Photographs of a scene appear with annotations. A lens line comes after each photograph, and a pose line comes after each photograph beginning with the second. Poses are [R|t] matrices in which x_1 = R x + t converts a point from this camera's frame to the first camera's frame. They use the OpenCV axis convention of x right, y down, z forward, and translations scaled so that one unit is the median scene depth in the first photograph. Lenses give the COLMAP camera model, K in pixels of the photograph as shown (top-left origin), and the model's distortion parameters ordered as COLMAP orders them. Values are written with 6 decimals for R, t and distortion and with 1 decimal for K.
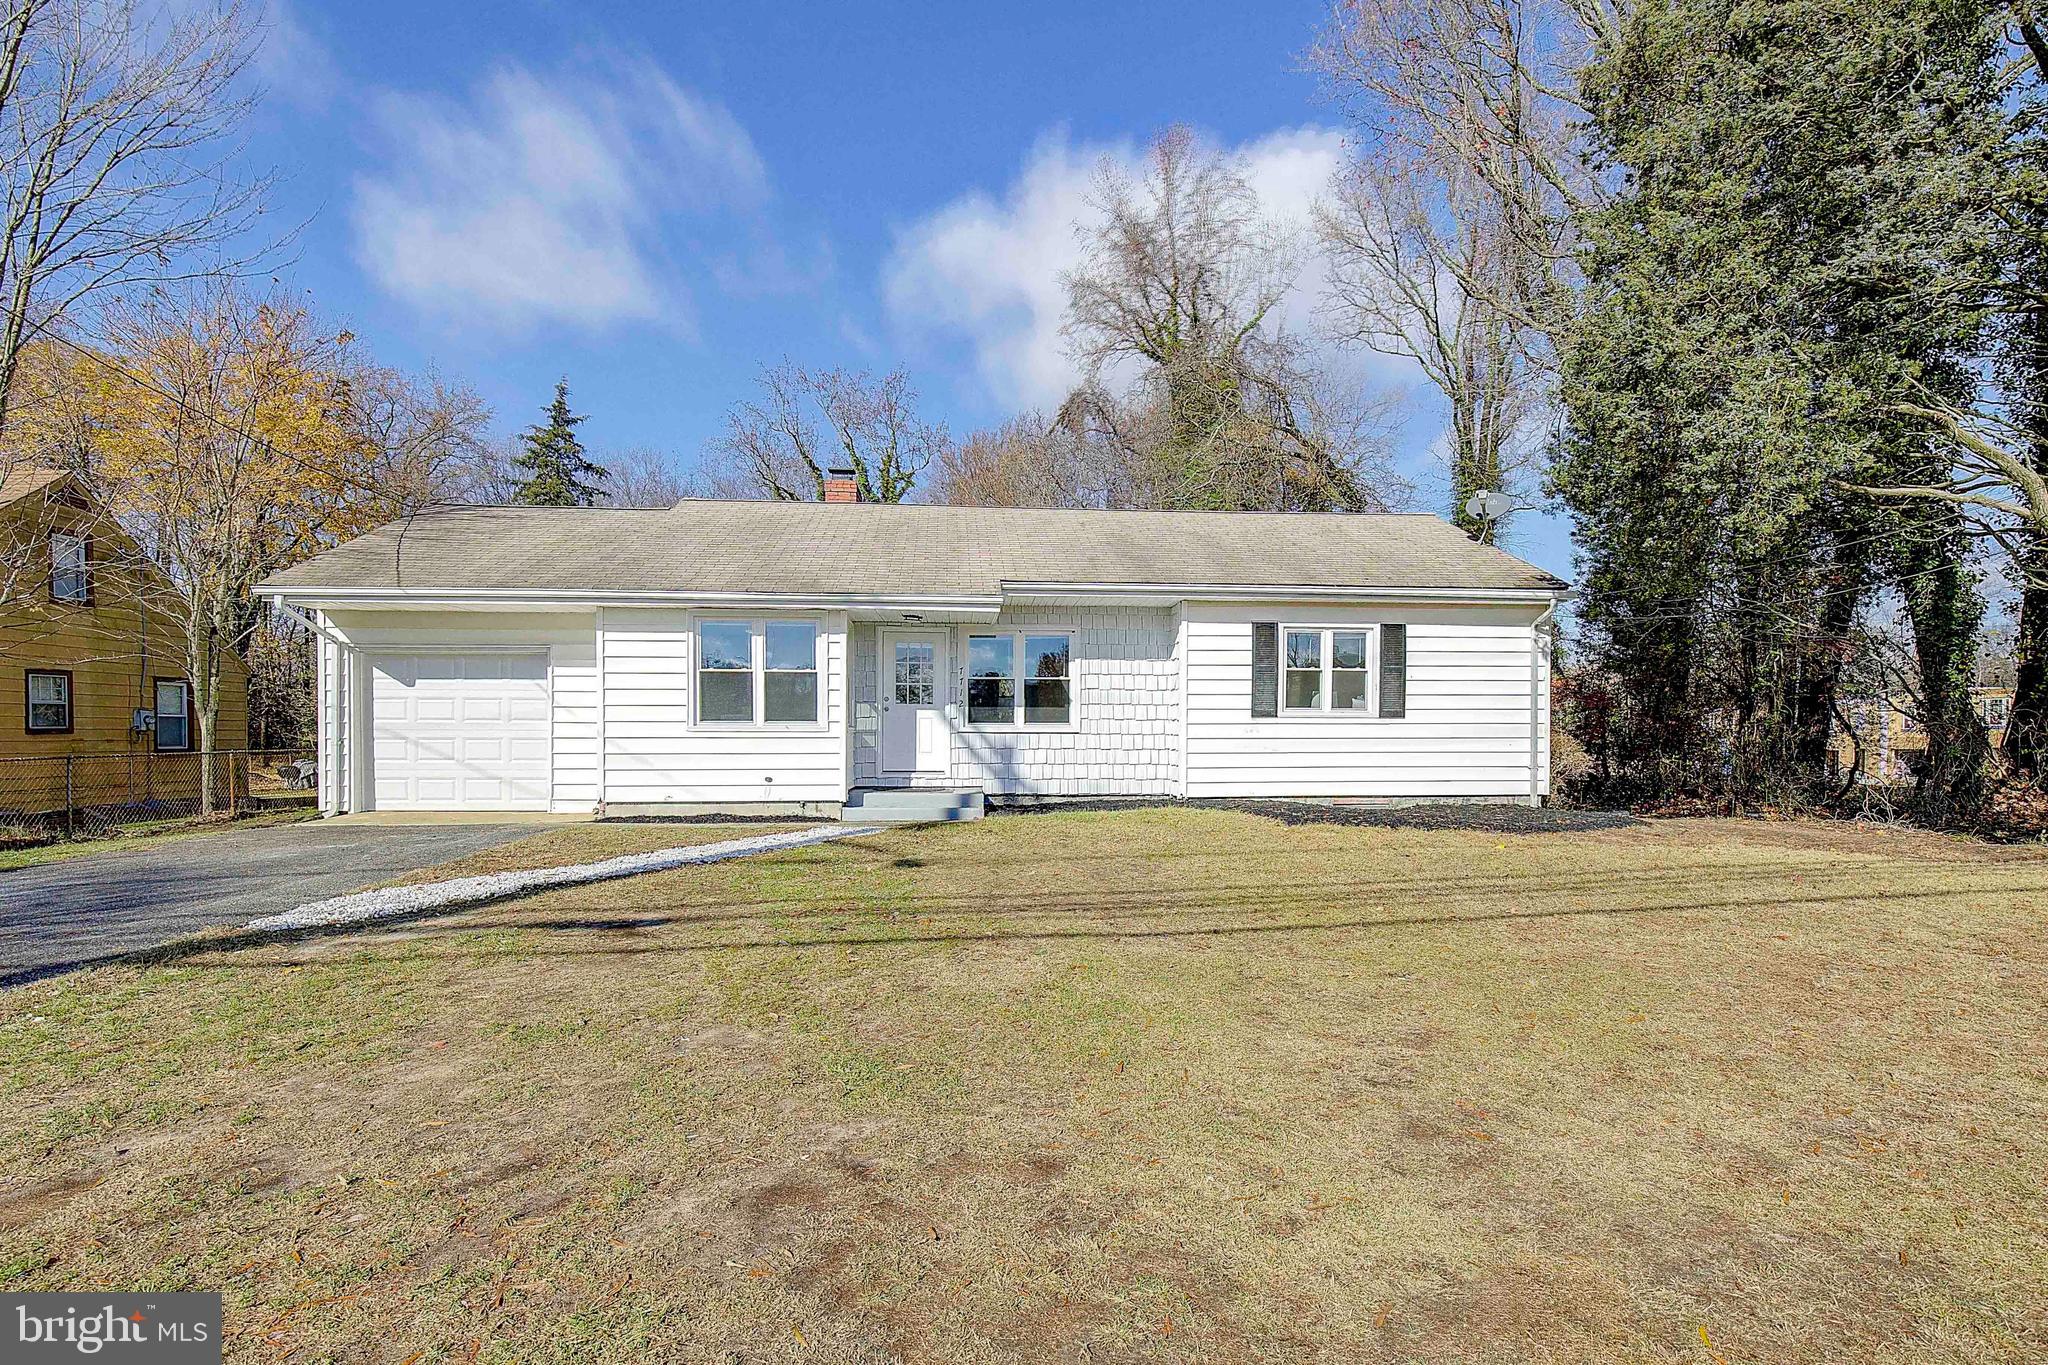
lens RADIAL K [[940.7, 0, 1018.2], [0, 940.7, 742.0], [0, 0, 1]] dist [-0.002009, -0.001545]
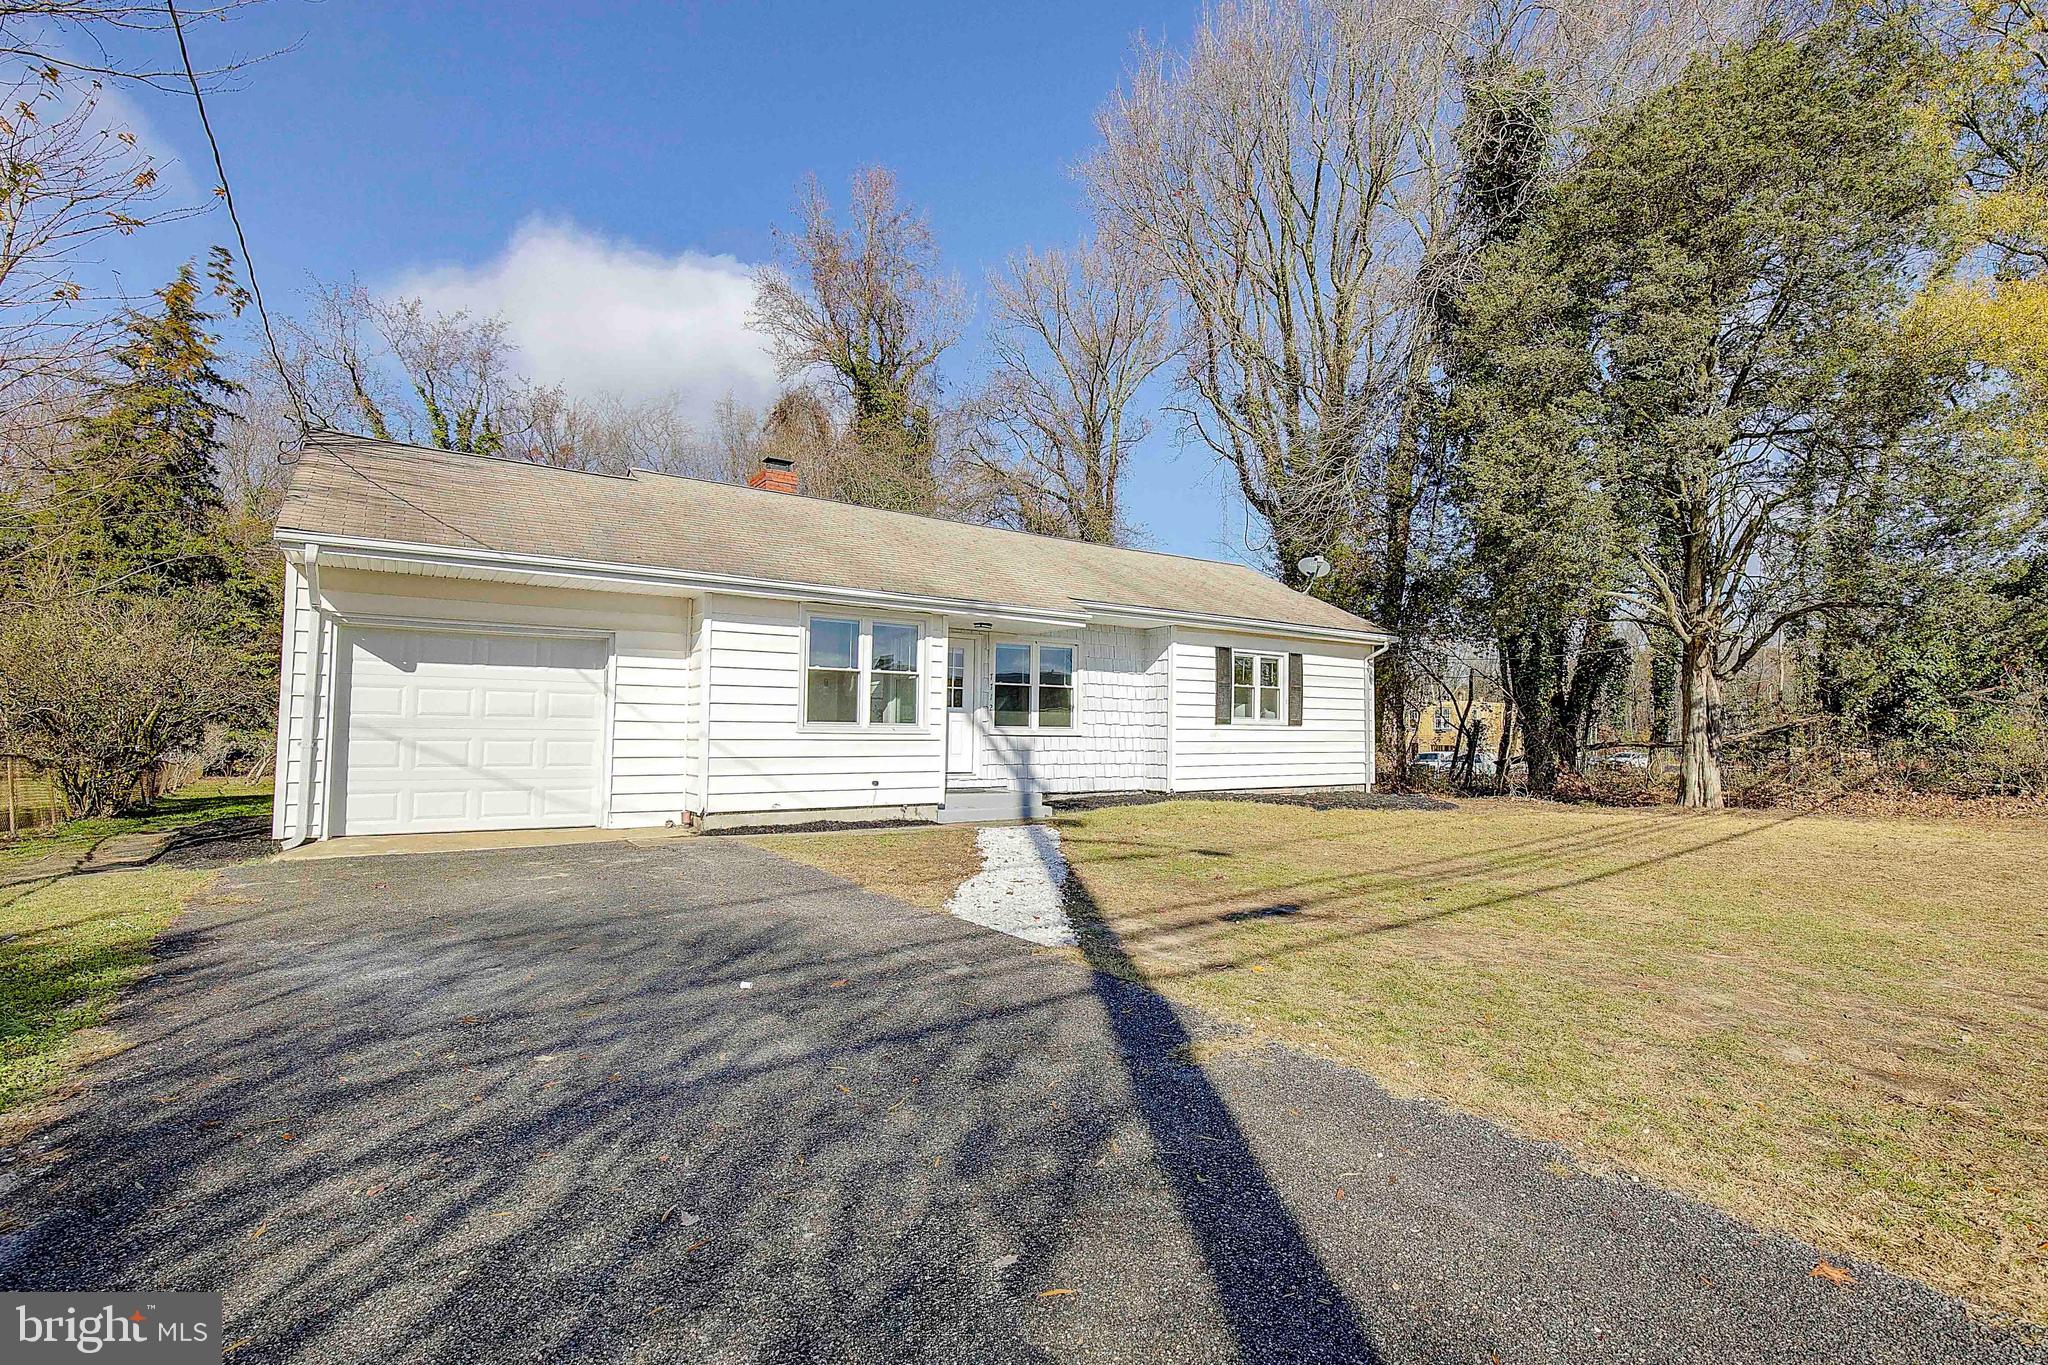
lens RADIAL K [[940.7, 0, 1014.3], [0, 940.7, 670.4], [0, 0, 1]] dist [-0.002009, -0.001545]
pose [[0.862905, 0.040375, 0.503751, -0.587457], [-0.001807, 0.997044, -0.076817, -0.001516], [-0.505363, 0.065375, 0.860427, 0.079742]]
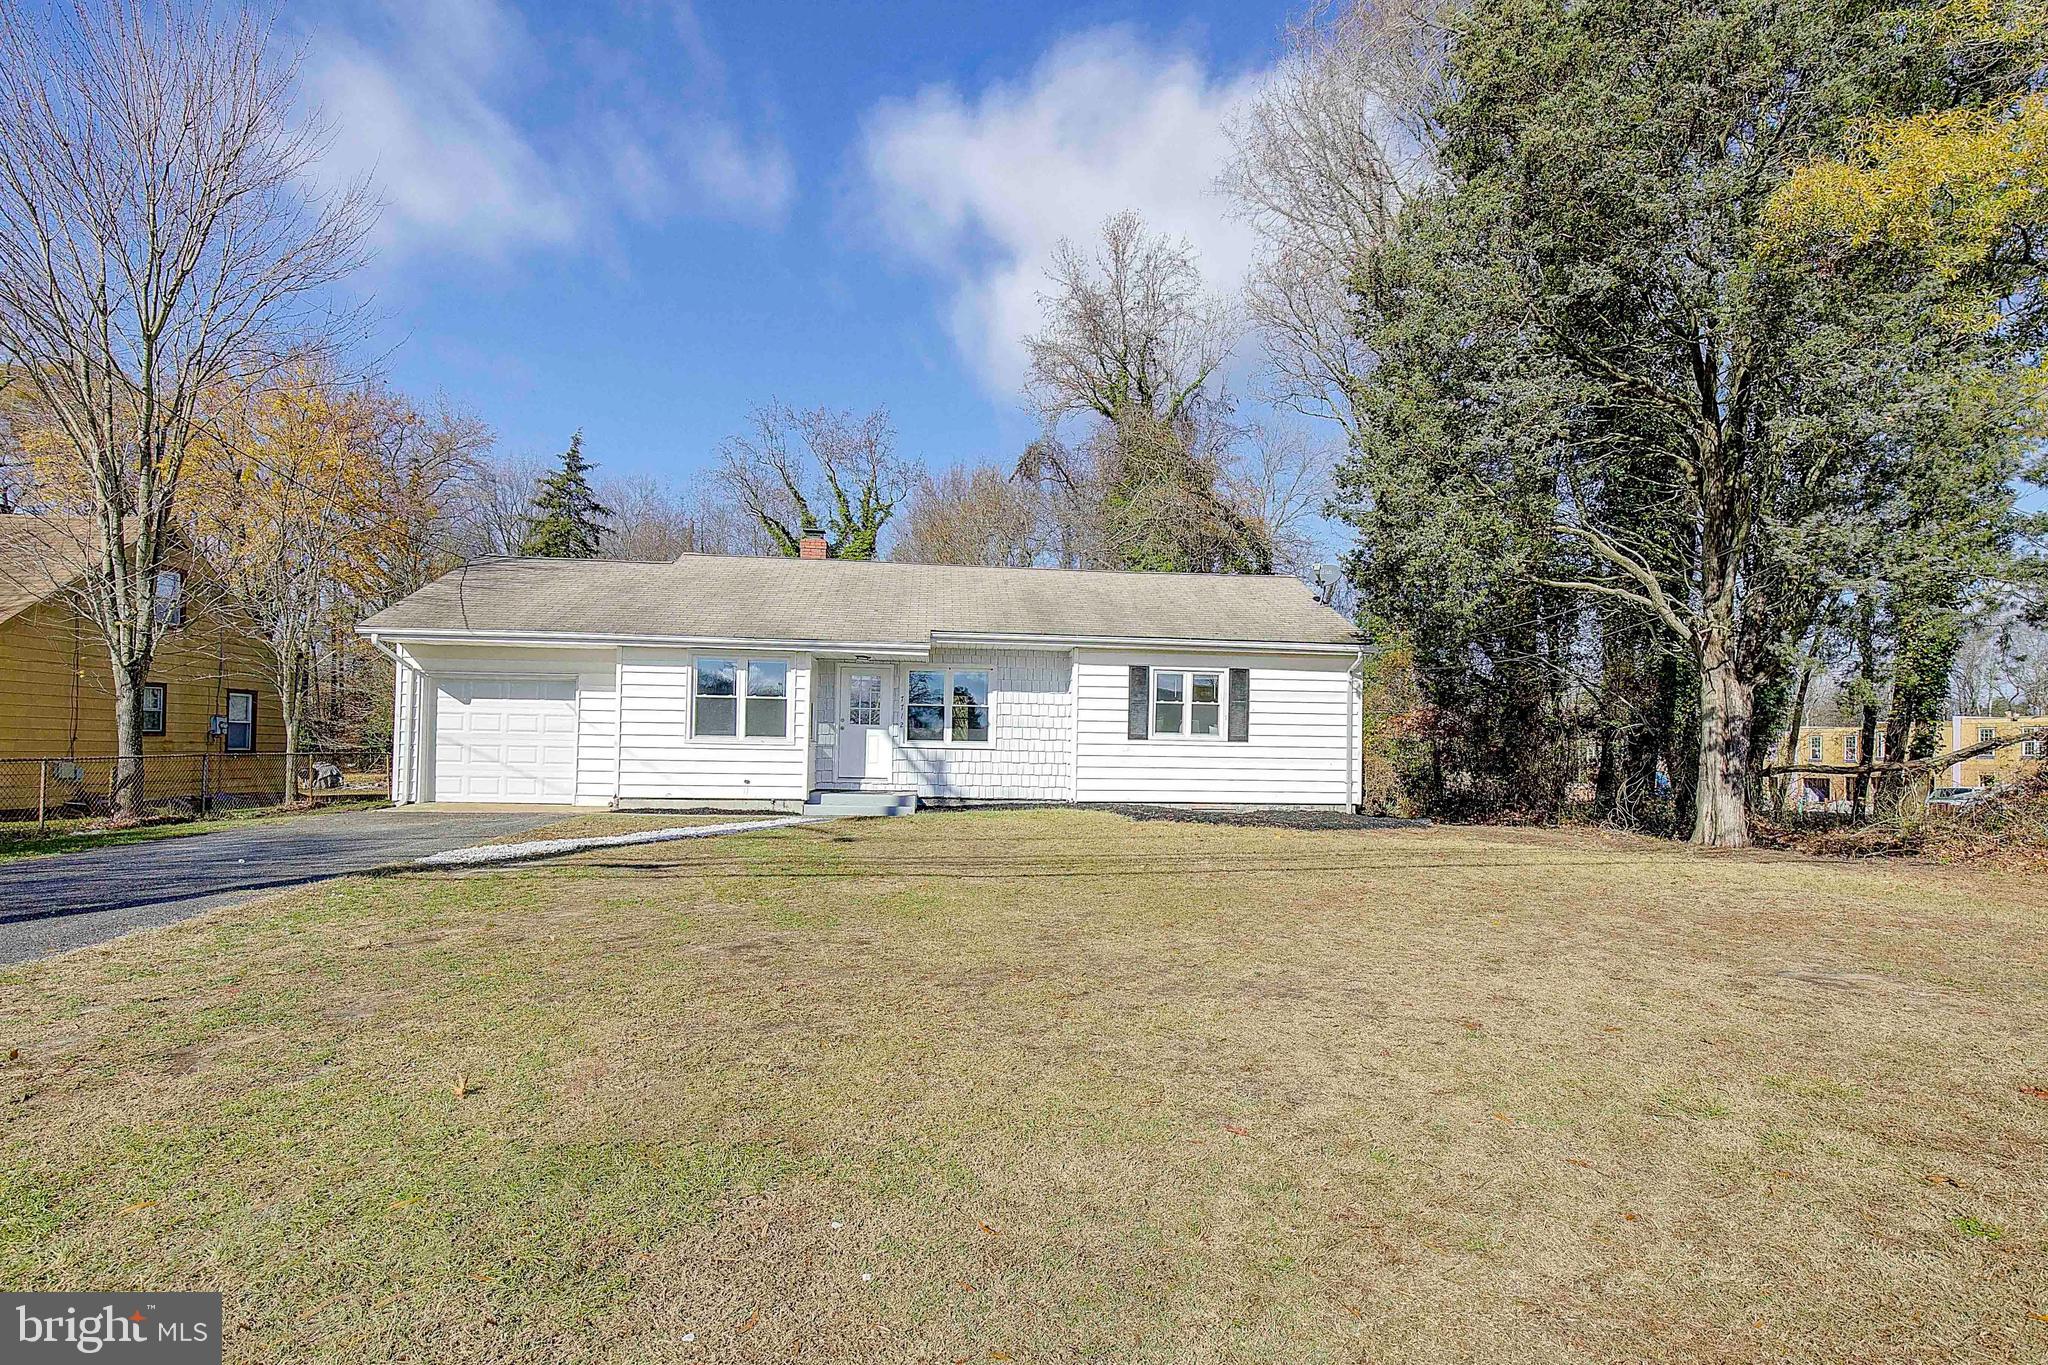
lens RADIAL K [[940.7, 0, 1014.3], [0, 940.7, 720.2], [0, 0, 1]] dist [-0.002009, -0.001545]
pose [[0.999765, 0.016958, 0.013507, 0.075517], [-0.016402, 0.999054, -0.040278, 0.001638], [-0.014177, 0.040047, 0.999097, -0.273212]]
